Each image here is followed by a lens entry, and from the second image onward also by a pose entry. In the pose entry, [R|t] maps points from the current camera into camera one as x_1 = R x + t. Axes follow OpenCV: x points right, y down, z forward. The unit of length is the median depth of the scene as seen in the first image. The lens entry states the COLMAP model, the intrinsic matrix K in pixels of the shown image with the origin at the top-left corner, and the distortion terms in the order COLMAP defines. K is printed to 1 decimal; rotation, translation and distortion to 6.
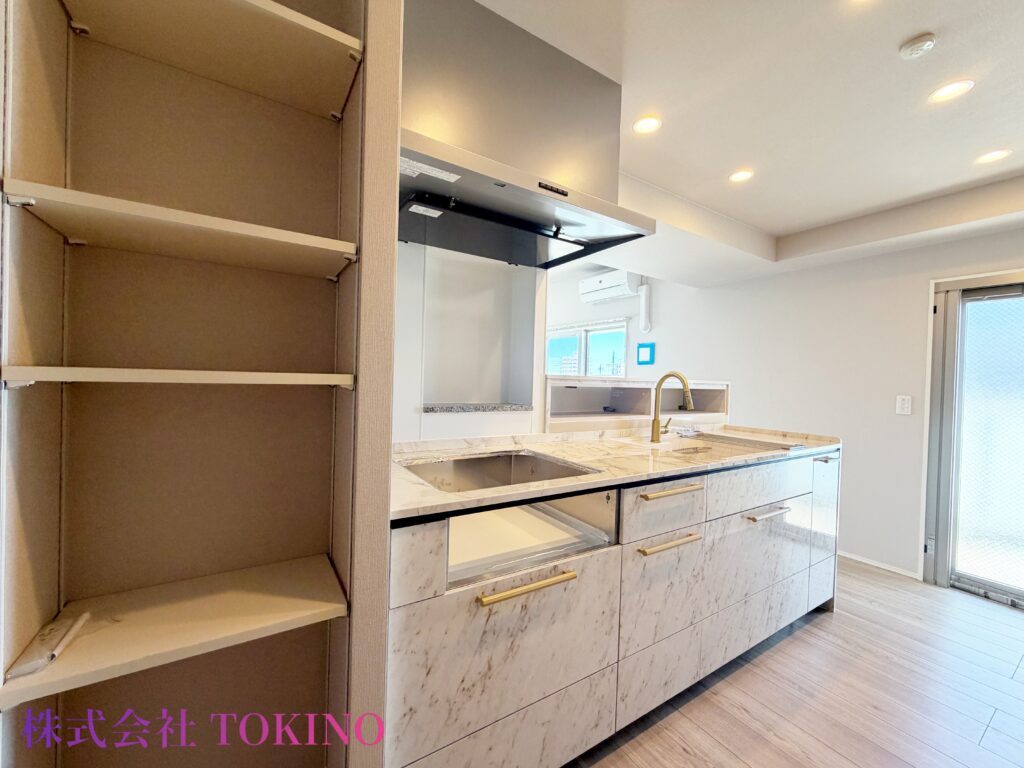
lens RADIAL K [[409.8, 0, 506.5], [0, 409.8, 380.3], [0, 0, 1]] dist [0.000512, -0.000165]
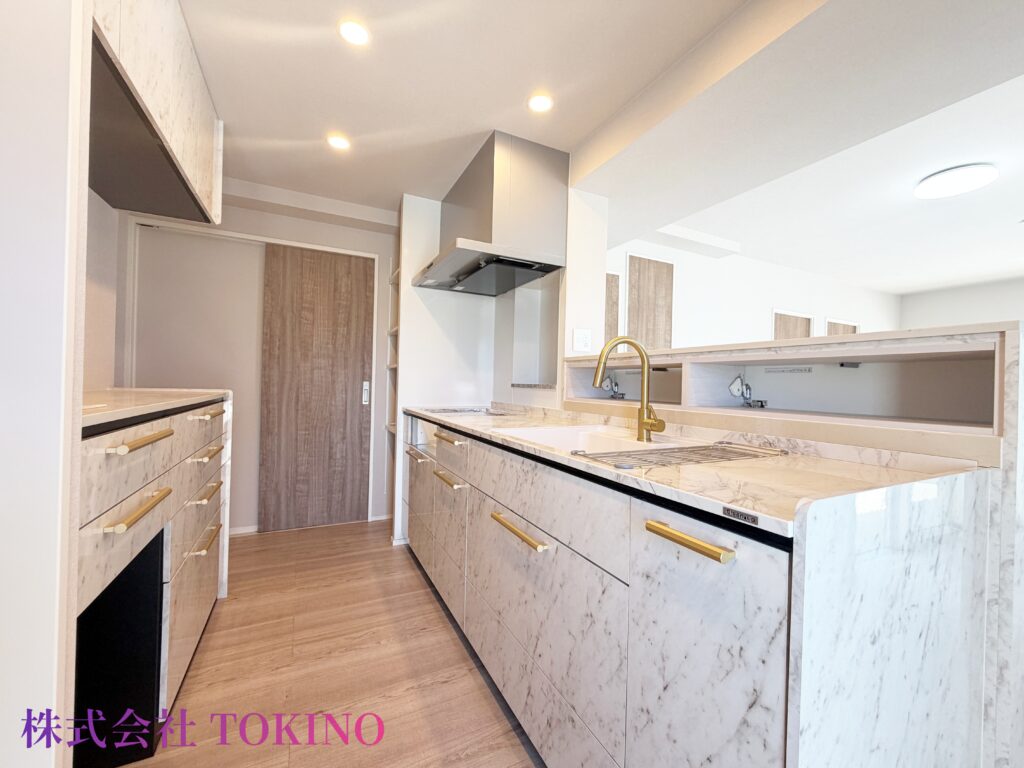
lens RADIAL K [[409.8, 0, 509.2], [0, 409.8, 384.7], [0, 0, 1]] dist [0.000512, -0.000165]
pose [[-0.101531, -0.028622, -0.994421, 1.465195], [-0.030398, 0.999209, -0.025656, 0.112336], [0.994368, 0.027624, -0.102321, 1.160059]]
